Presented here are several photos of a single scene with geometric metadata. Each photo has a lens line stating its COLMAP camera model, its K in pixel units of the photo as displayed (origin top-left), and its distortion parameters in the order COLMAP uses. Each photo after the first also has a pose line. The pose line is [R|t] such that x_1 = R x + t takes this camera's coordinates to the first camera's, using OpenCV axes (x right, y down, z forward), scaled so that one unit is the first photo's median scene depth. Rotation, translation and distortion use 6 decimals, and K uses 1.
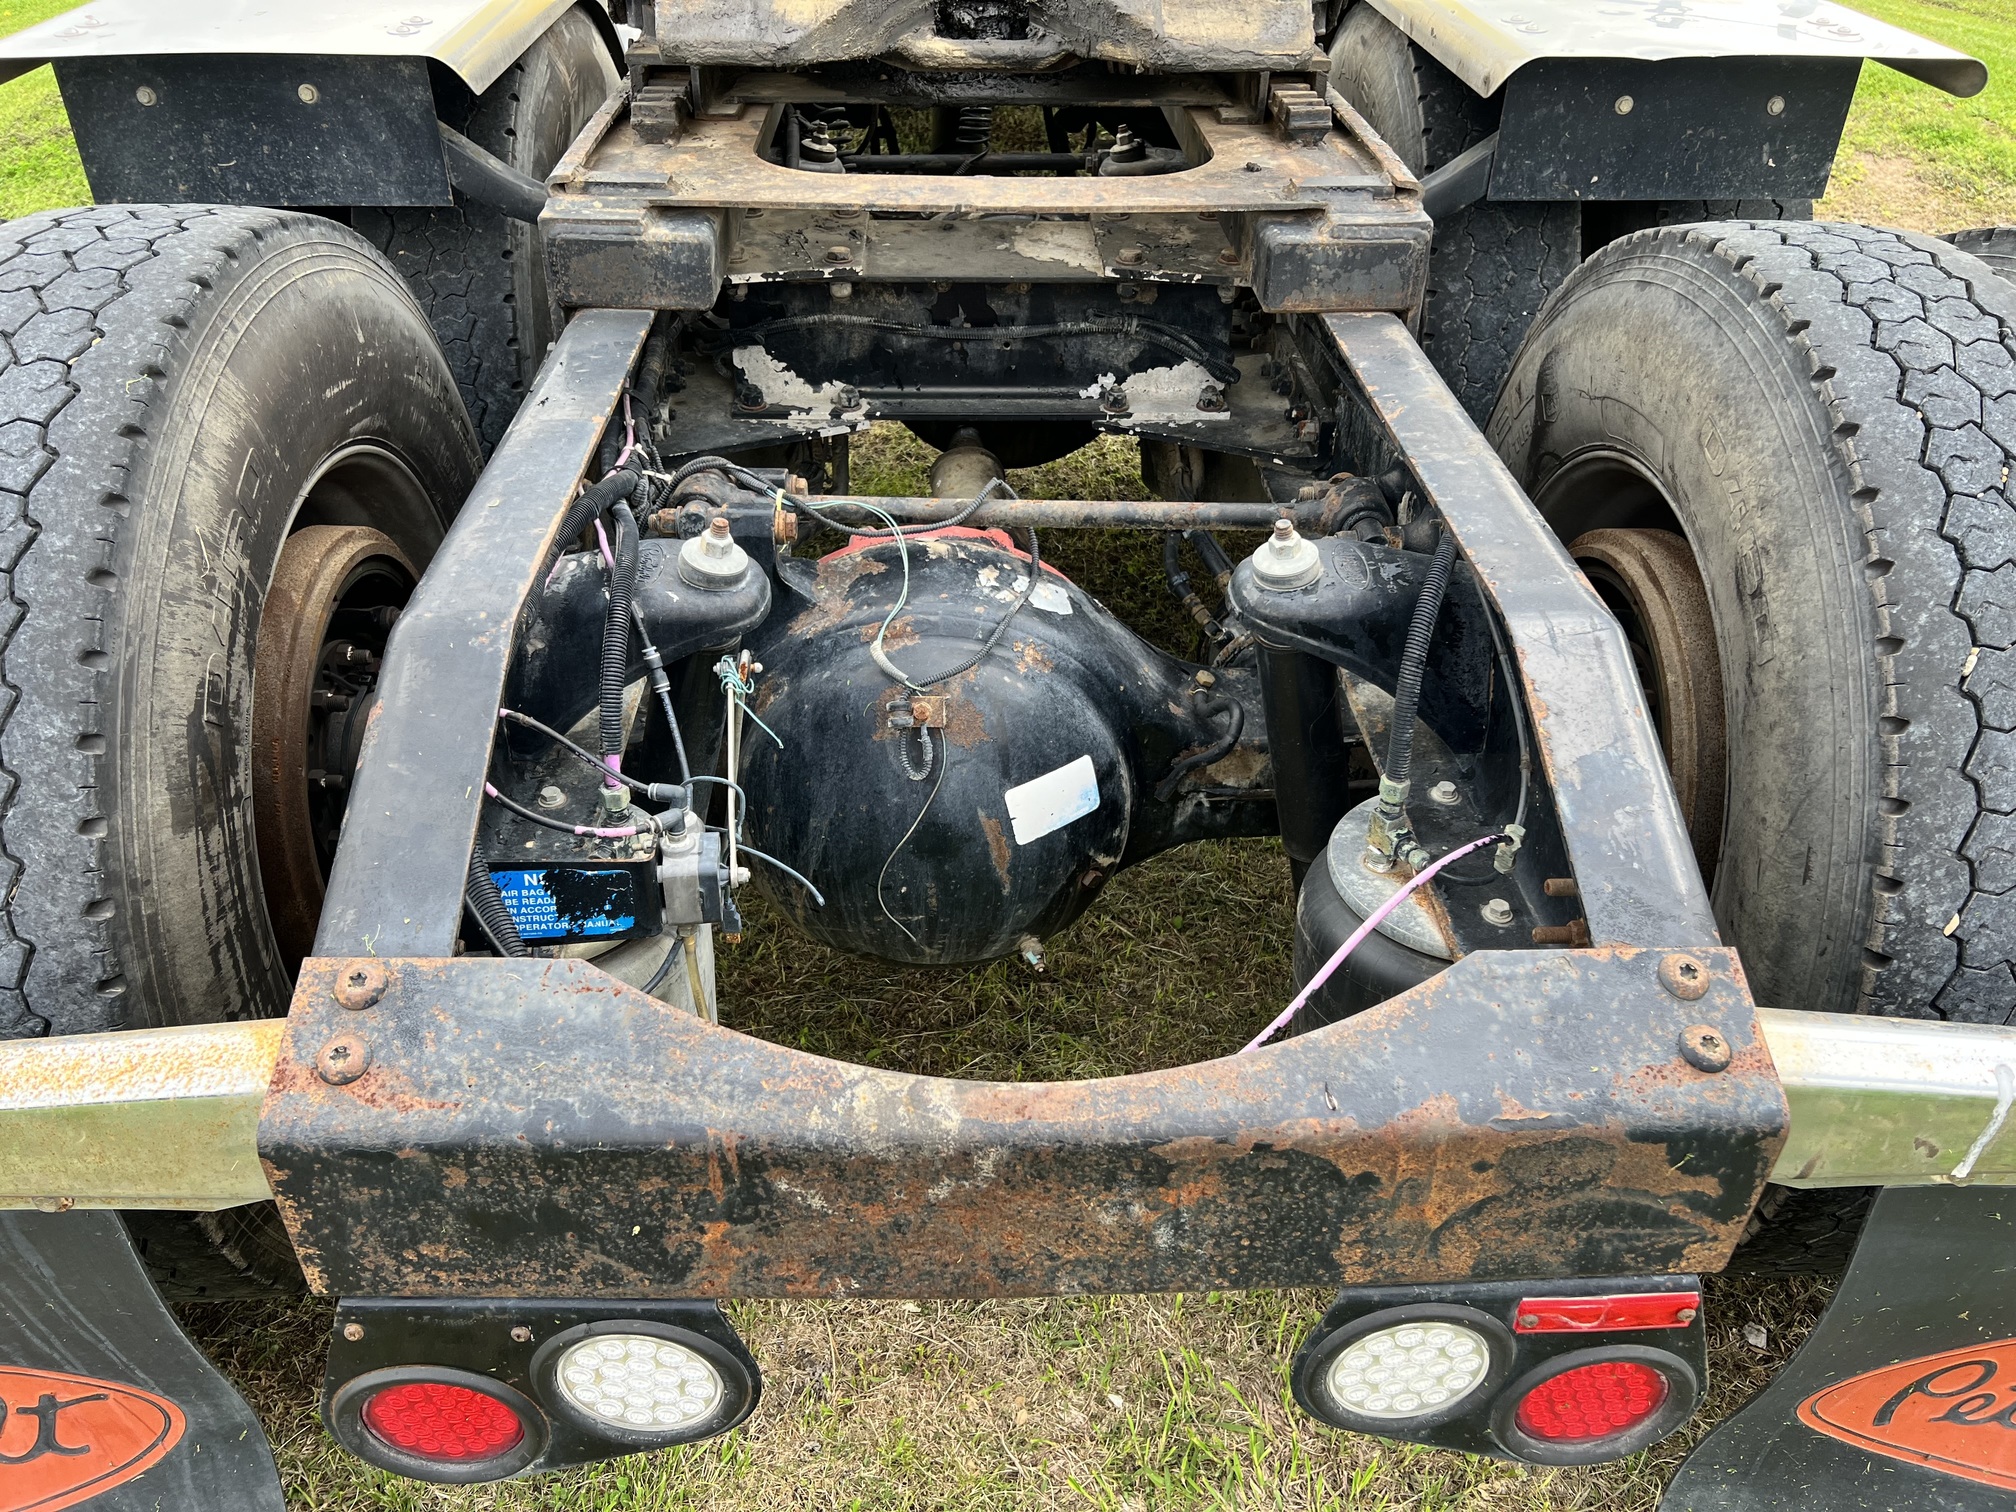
lens RADIAL K [[1519.4, 0, 1007.6], [0, 1519.4, 749.1], [0, 0, 1]] dist [0.041861, -0.050988]
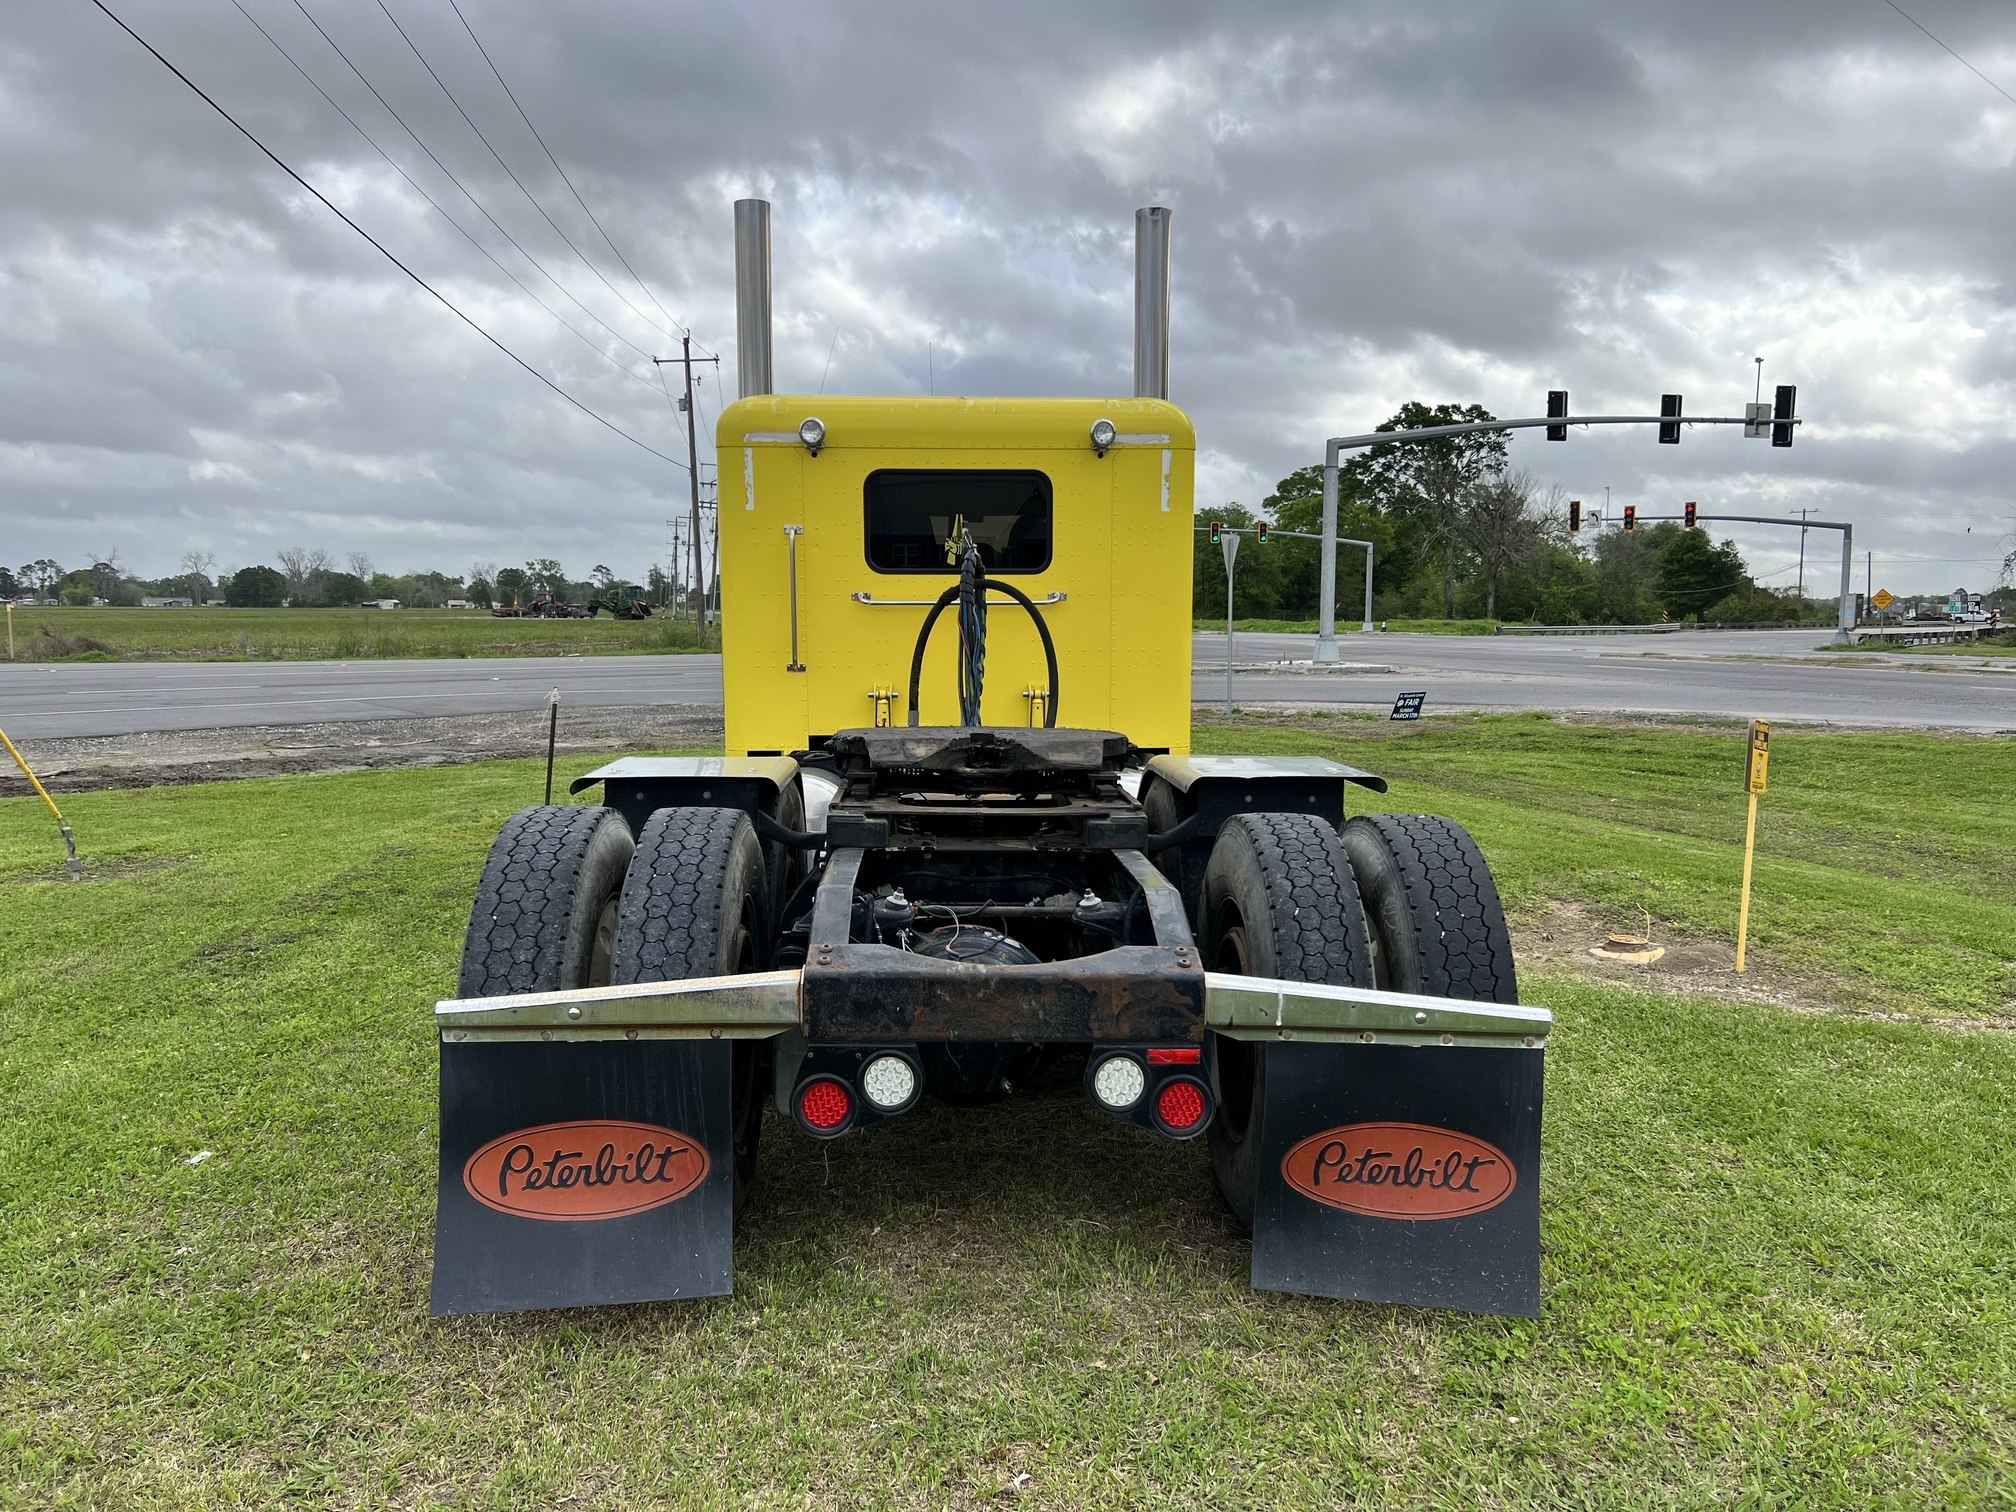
lens RADIAL K [[1474.1, 0, 1008.0], [0, 1474.1, 756.0], [0, 0, 1]] dist [0.077242, -0.091402]
pose [[0.999854, -0.004440, 0.016482, -0.025156], [0.012135, 0.863972, -0.503393, 1.200711], [-0.012005, 0.503519, 0.863900, -1.813502]]
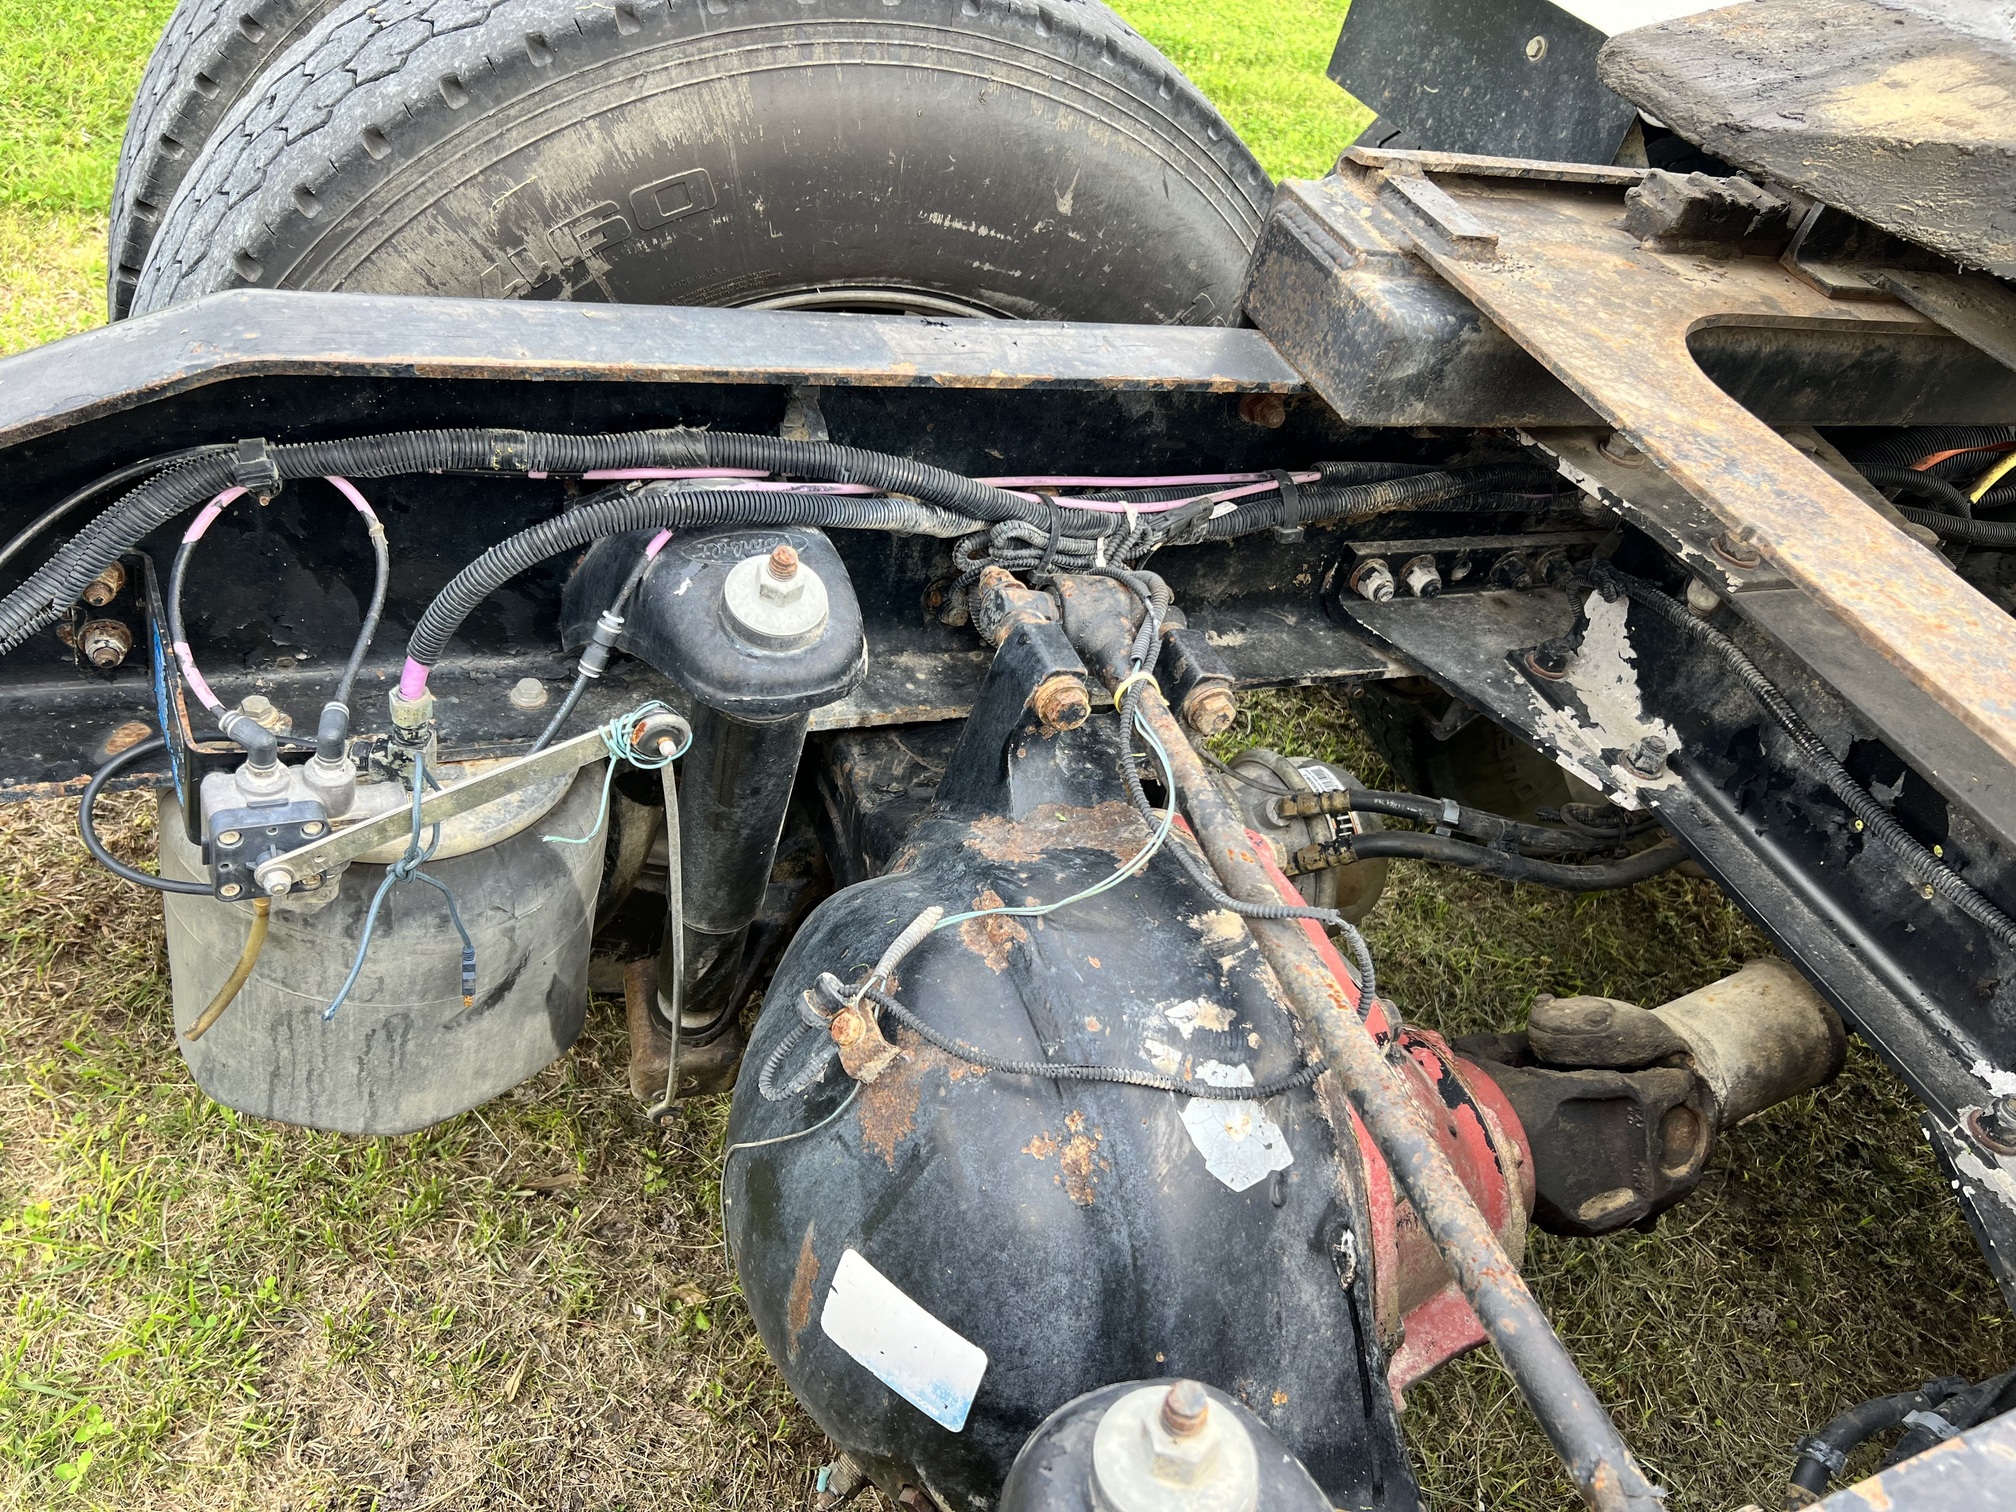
lens RADIAL K [[1474.1, 0, 1008.0], [0, 1474.1, 756.0], [0, 0, 1]] dist [0.077242, -0.091402]
pose [[0.349553, 0.665039, -0.659951, 0.334952], [-0.706547, 0.649708, 0.280484, -0.364195], [0.615308, 0.368242, 0.696989, 0.720936]]
